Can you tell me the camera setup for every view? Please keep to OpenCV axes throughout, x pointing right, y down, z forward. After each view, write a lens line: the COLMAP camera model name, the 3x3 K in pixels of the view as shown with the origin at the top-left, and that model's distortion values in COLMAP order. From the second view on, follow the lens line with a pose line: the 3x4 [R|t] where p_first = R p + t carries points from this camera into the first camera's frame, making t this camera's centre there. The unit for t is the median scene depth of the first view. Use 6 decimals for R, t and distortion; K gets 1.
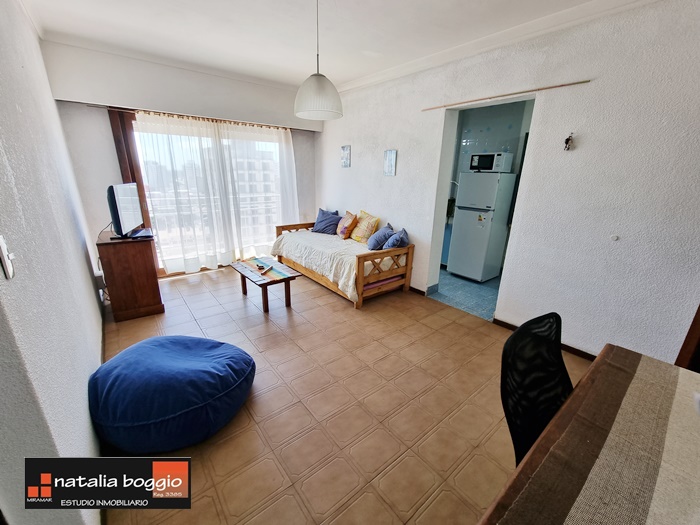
lens RADIAL K [[288.8, 0, 349.6], [0, 288.8, 264.2], [0, 0, 1]] dist [-0.004385, -0.000110]
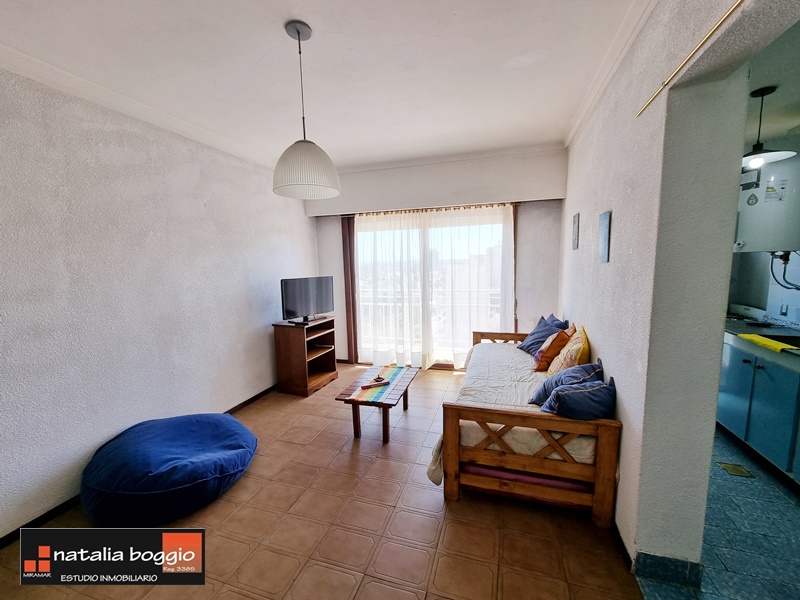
lens RADIAL K [[330.1, 0, 401.1], [0, 330.1, 302.3], [0, 0, 1]] dist [-0.004385, -0.000110]
pose [[0.556678, 0.070706, -0.827714, 0.441710], [-0.215863, 0.974457, -0.061937, -0.144422], [0.802193, 0.213151, 0.557722, 0.464777]]
